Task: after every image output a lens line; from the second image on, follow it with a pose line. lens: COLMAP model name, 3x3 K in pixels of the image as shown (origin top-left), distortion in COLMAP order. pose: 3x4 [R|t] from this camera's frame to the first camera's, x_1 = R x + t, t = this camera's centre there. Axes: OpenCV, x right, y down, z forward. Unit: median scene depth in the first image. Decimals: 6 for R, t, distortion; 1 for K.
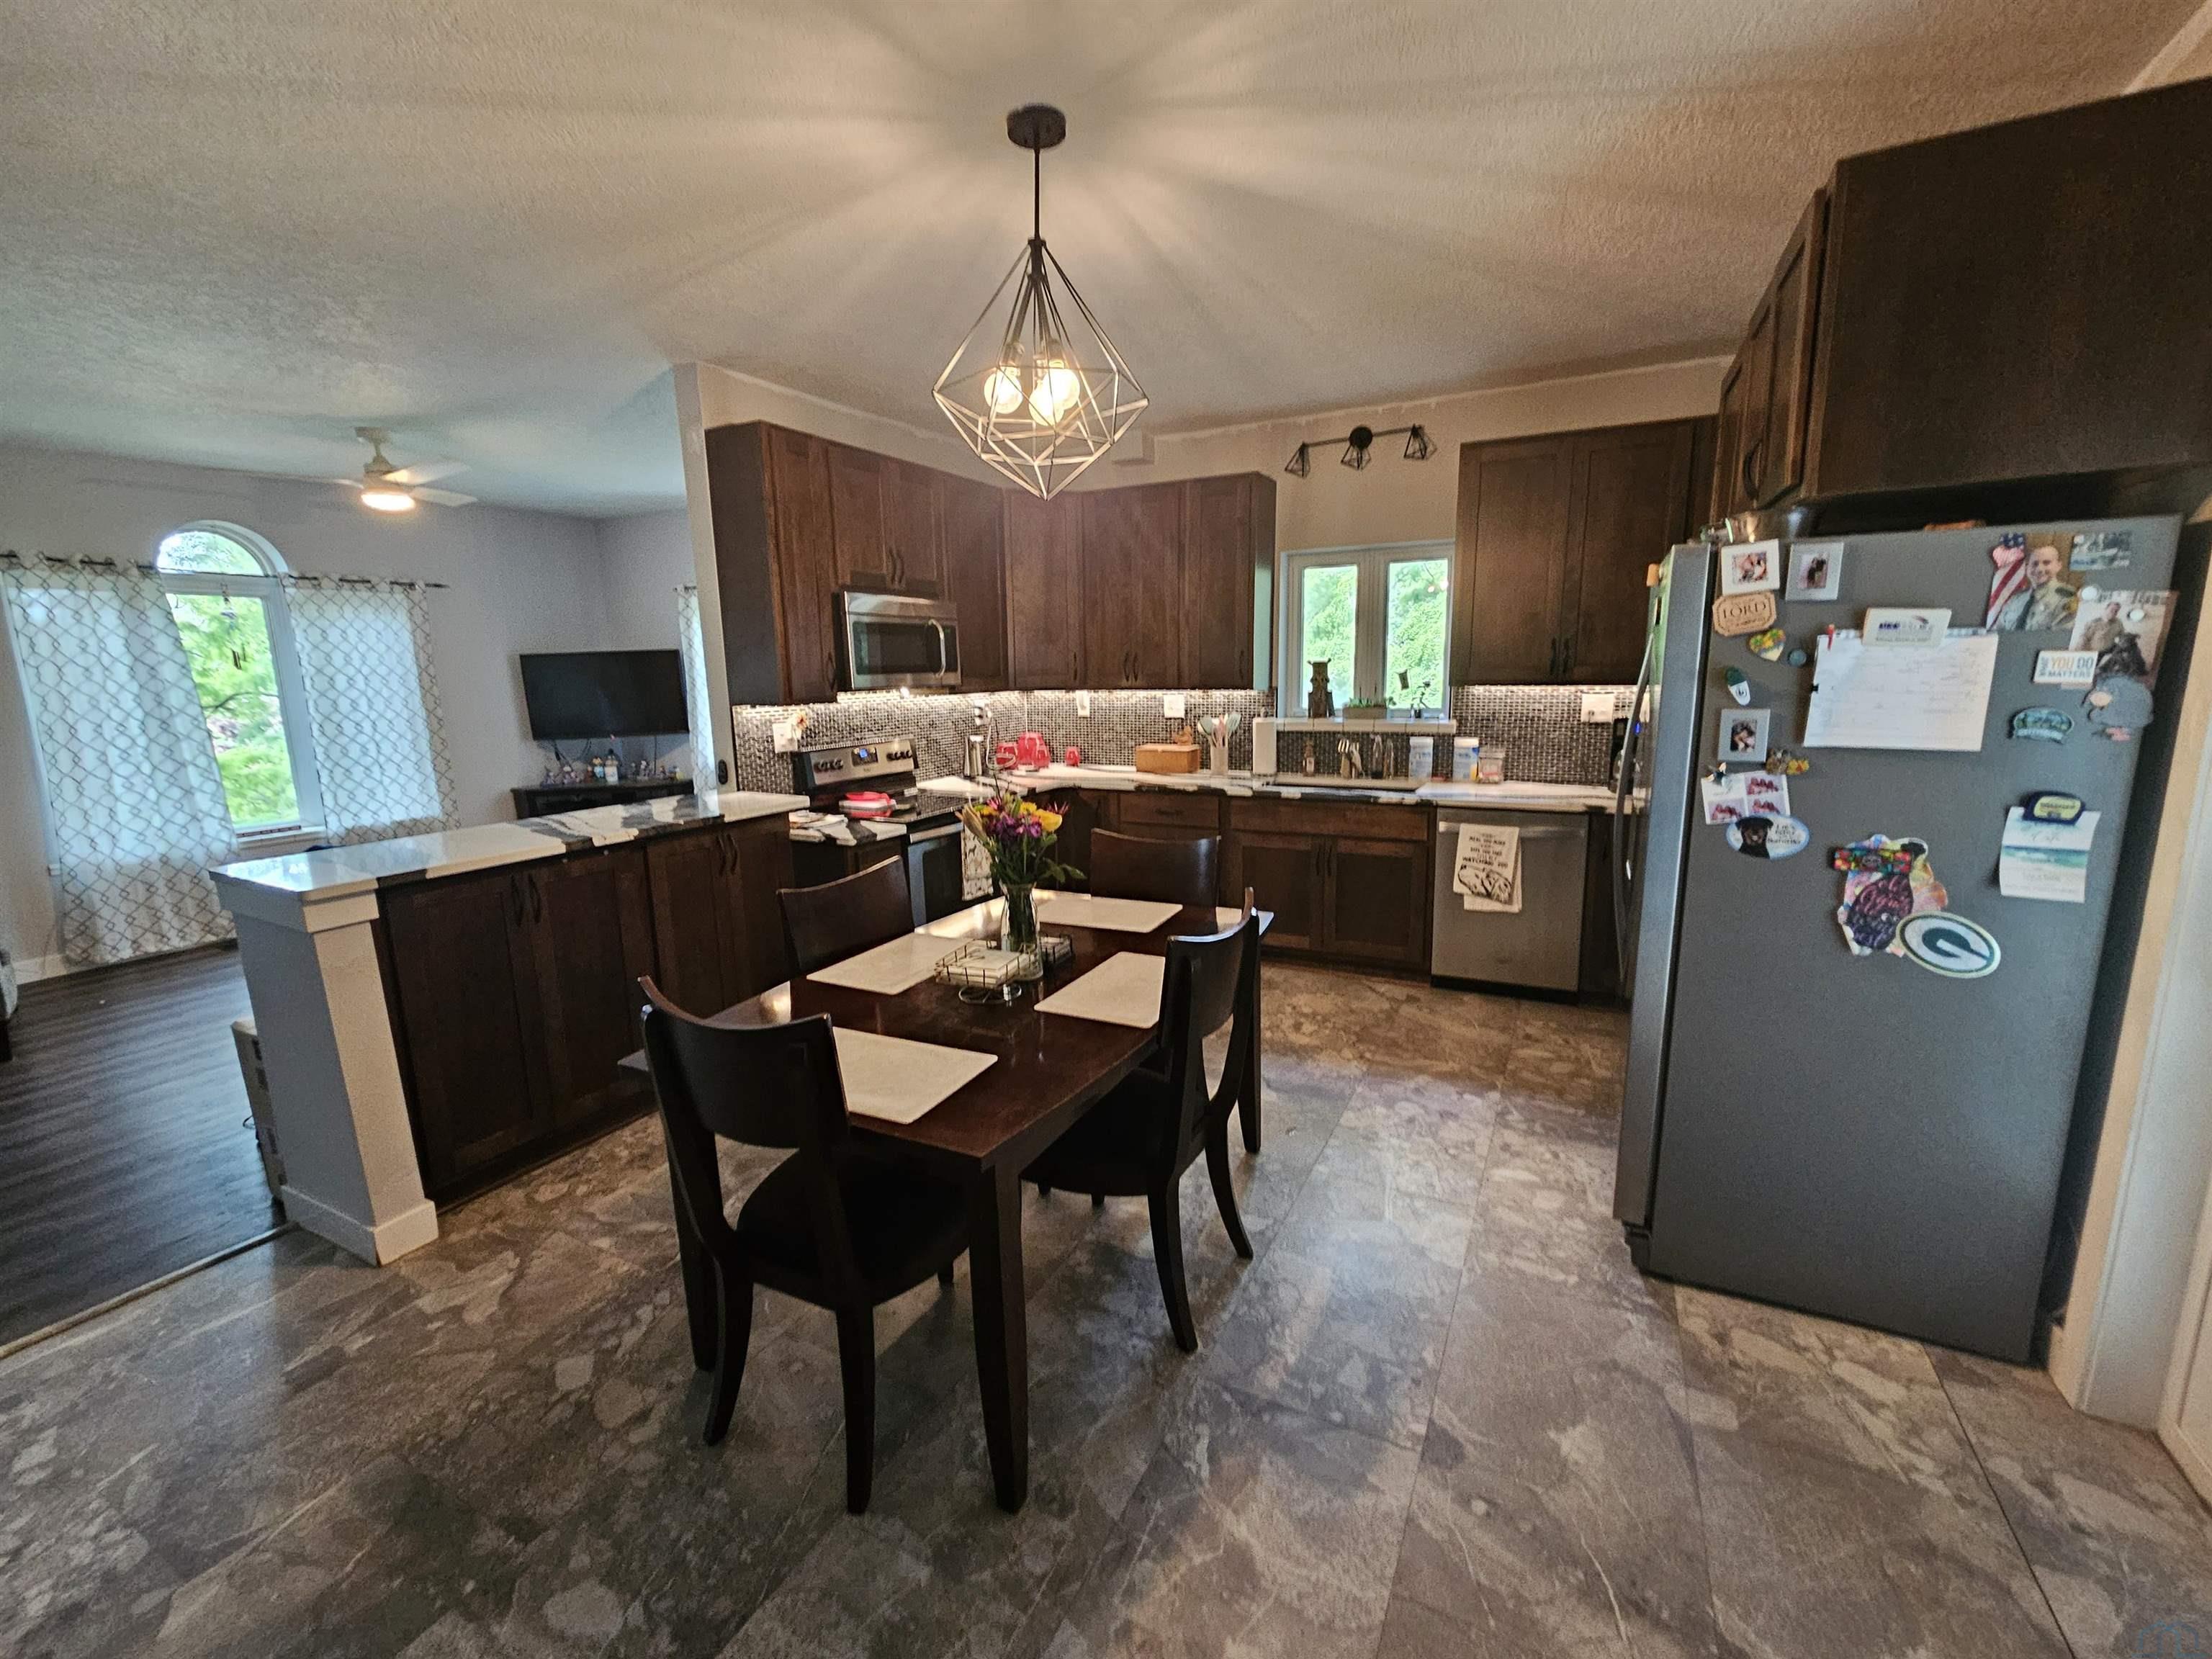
lens RADIAL K [[910.0, 0, 1106.0], [0, 910.0, 829.5], [0, 0, 1]] dist [-0.000862, -0.000202]
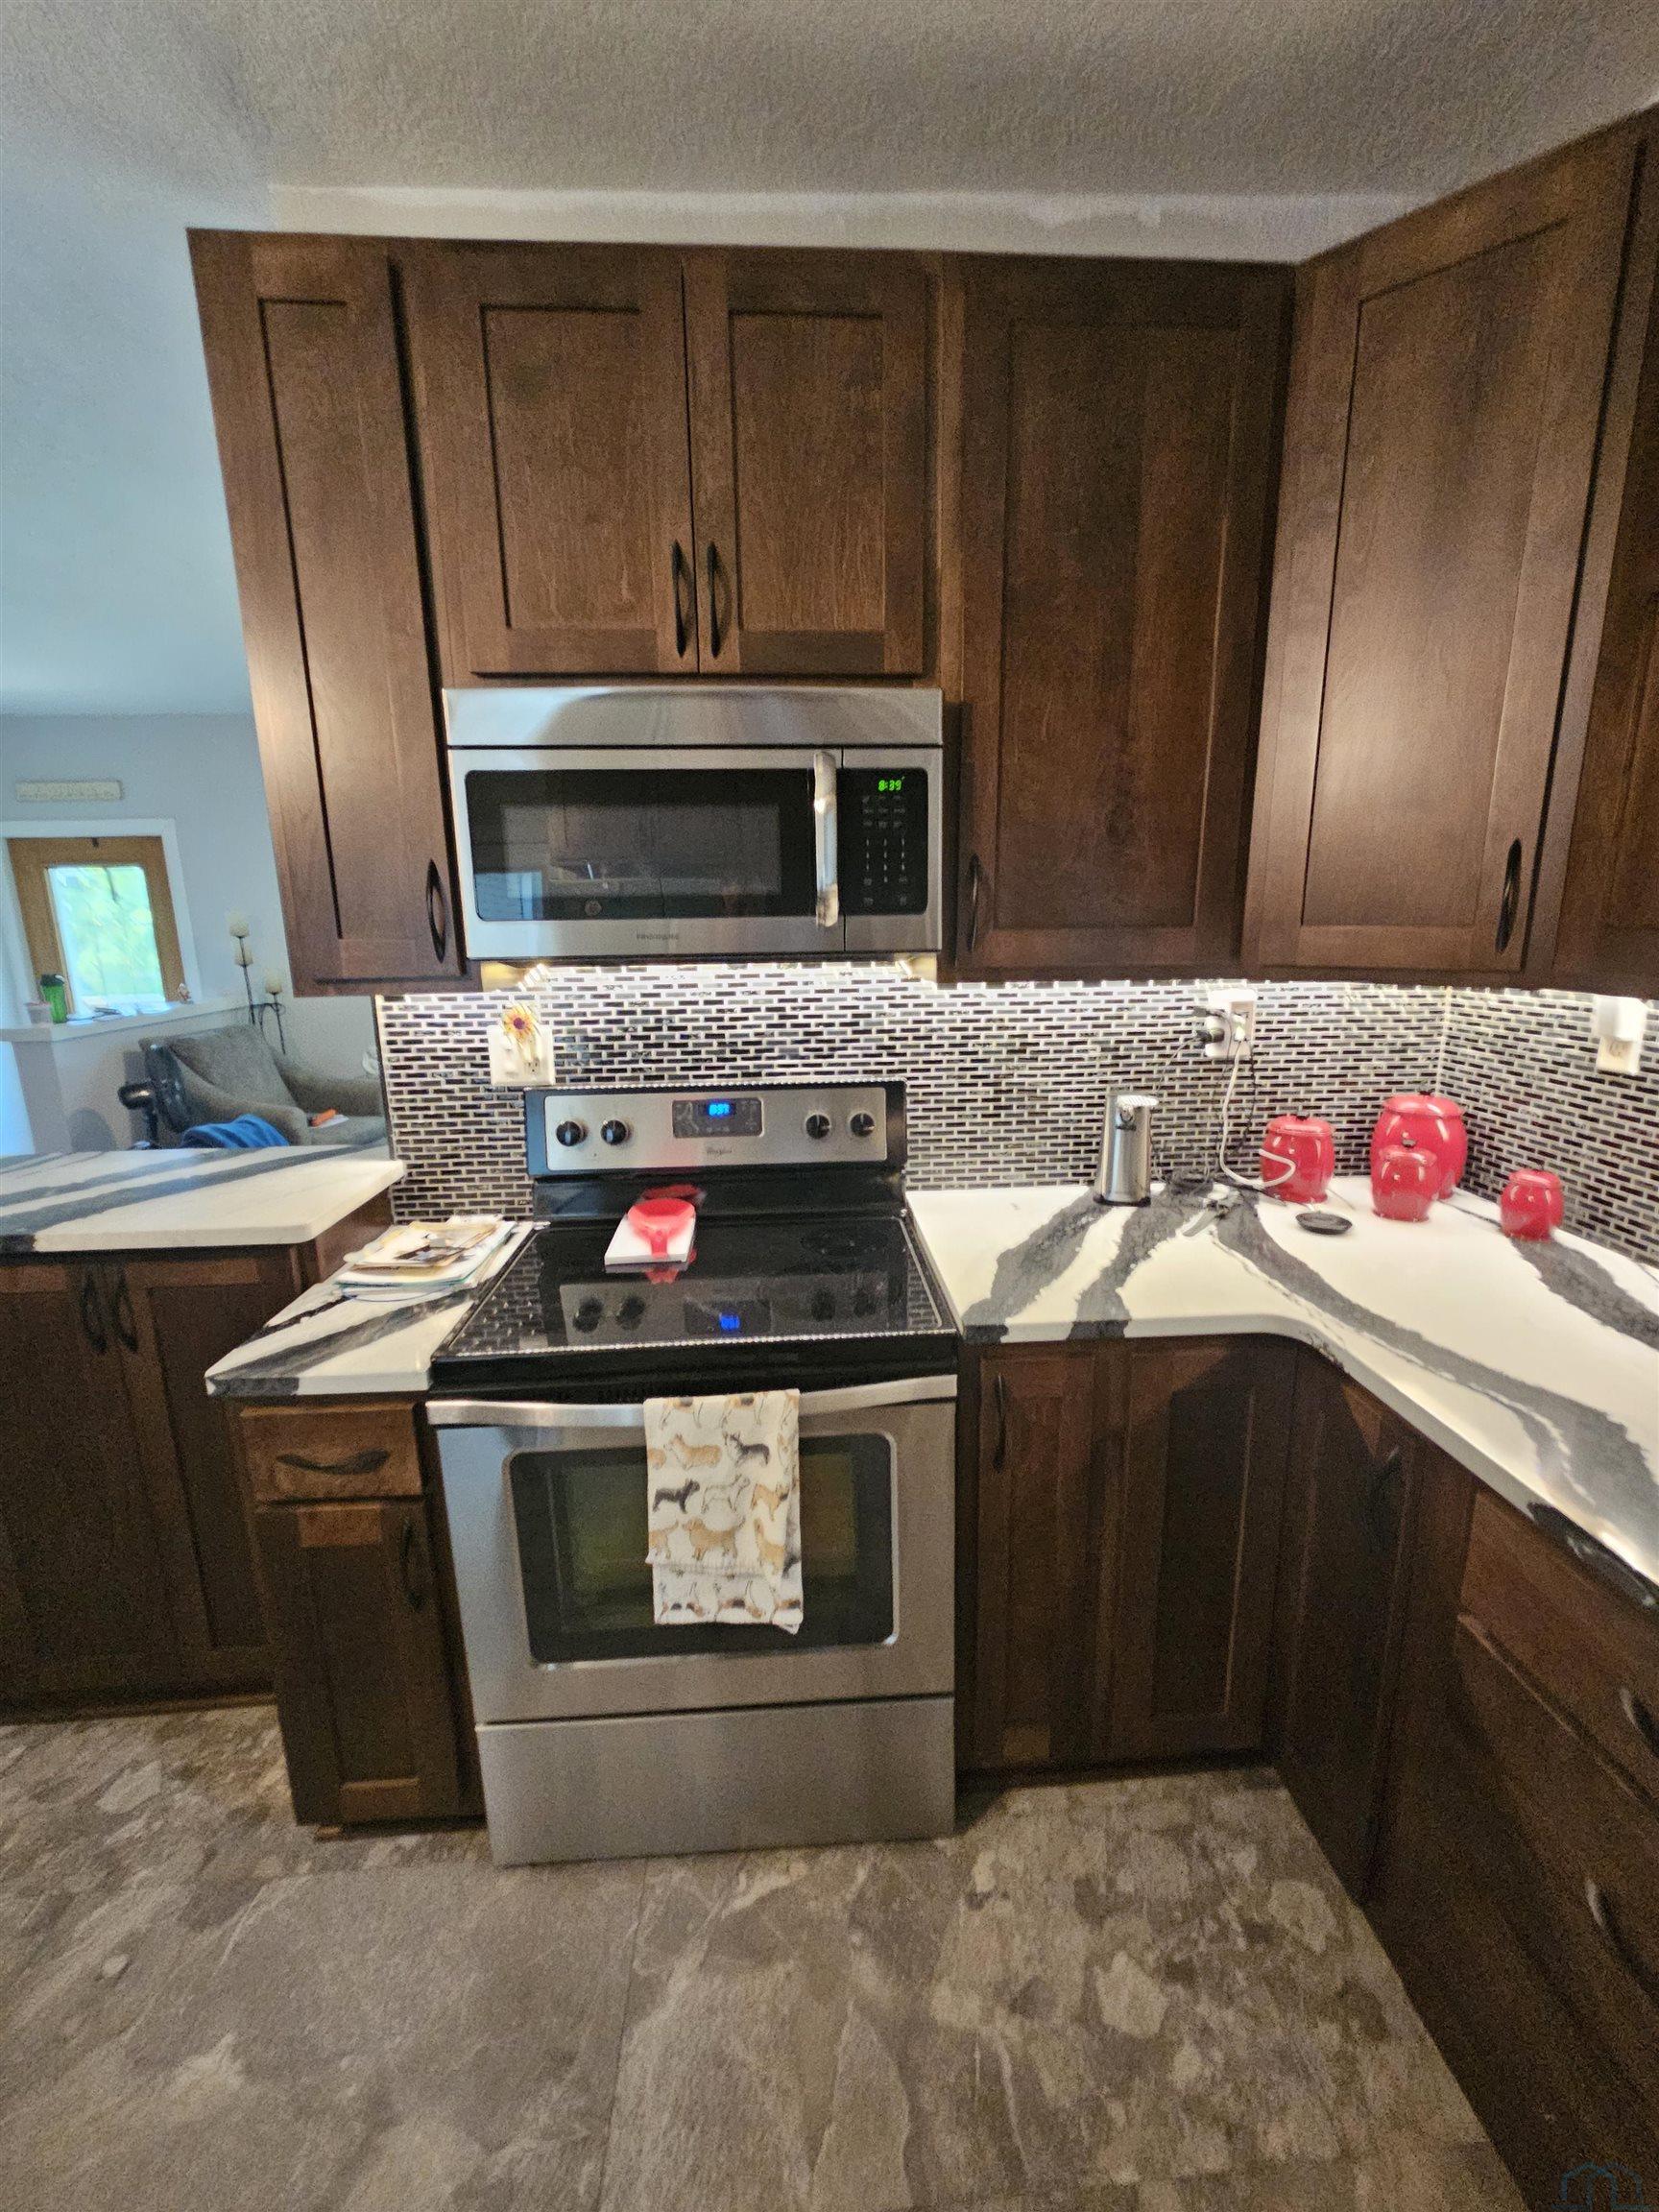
lens RADIAL K [[910.0, 0, 829.5], [0, 910.0, 1106.0], [0, 0, 1]] dist [-0.000862, -0.000202]
pose [[0.527520, 0.185343, -0.829078, 0.109430], [-0.150001, 0.980899, 0.123842, -0.147720], [0.836195, 0.059033, 0.545246, 0.831225]]
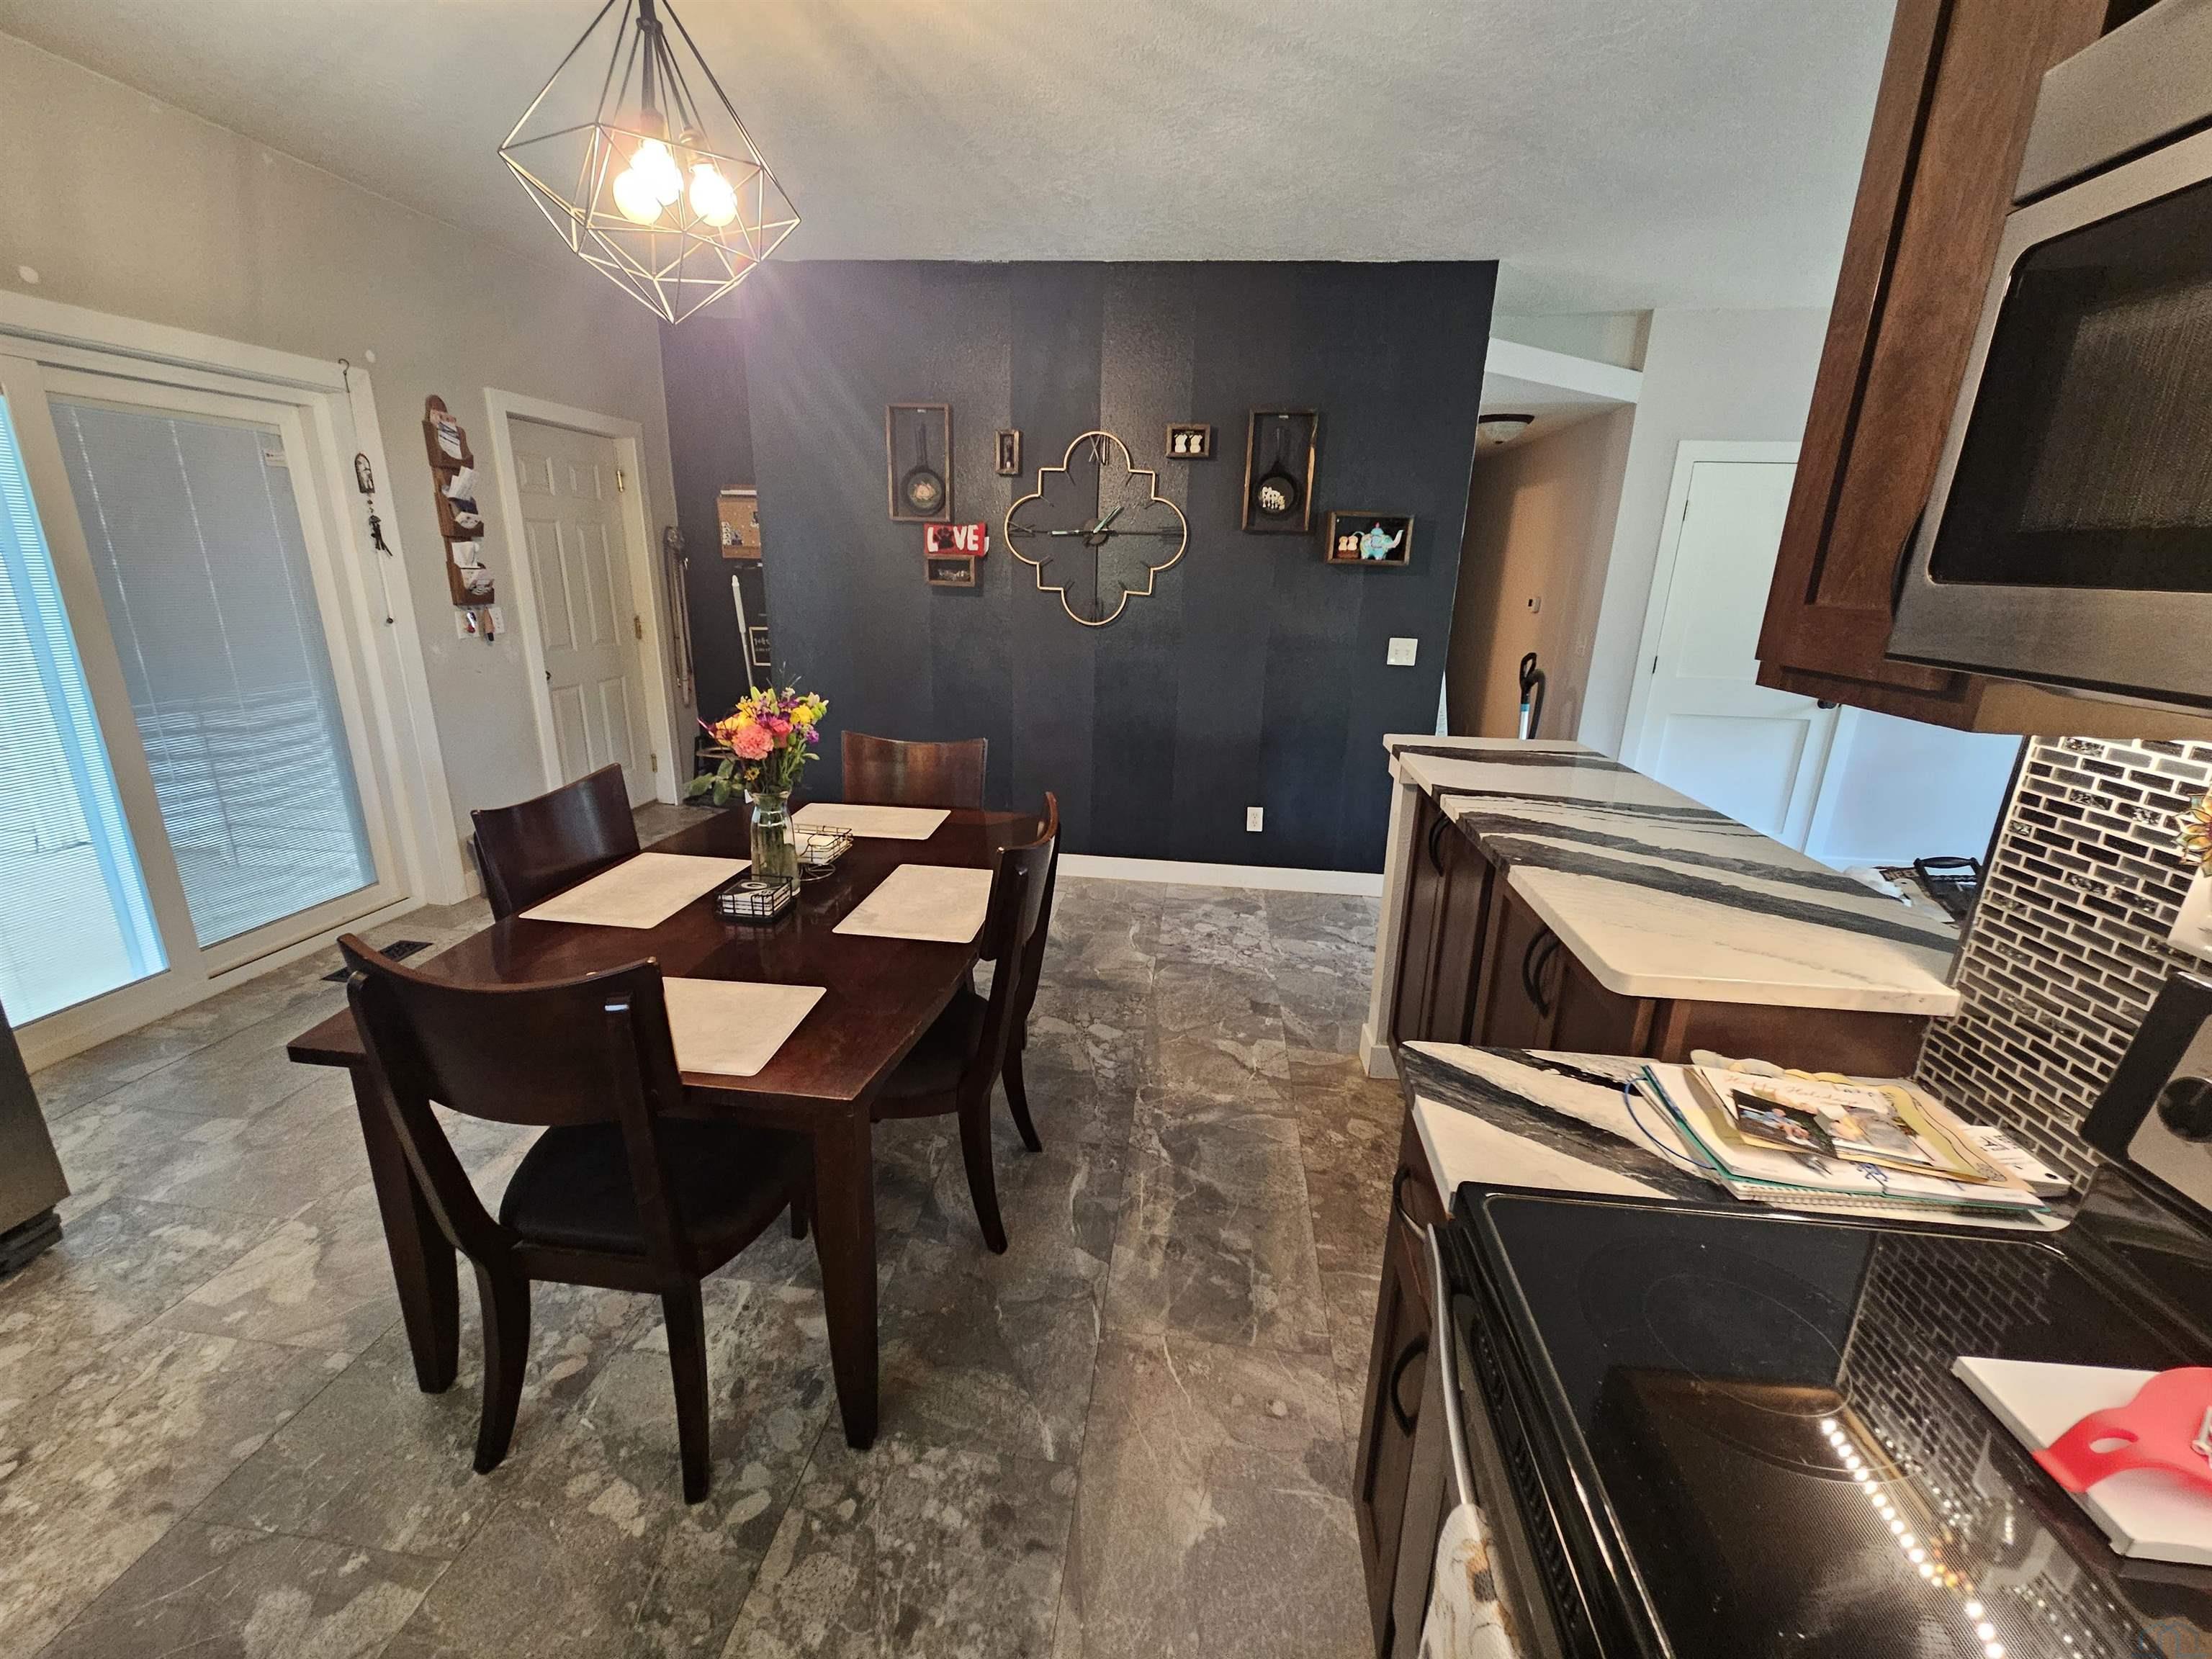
lens RADIAL K [[910.0, 0, 1106.0], [0, 910.0, 829.5], [0, 0, 1]] dist [-0.000862, -0.000202]
pose [[-0.930293, 0.110505, -0.349777, -0.020740], [-0.062260, 0.892142, 0.447443, -0.173159], [0.361496, 0.438030, -0.823074, 0.974322]]
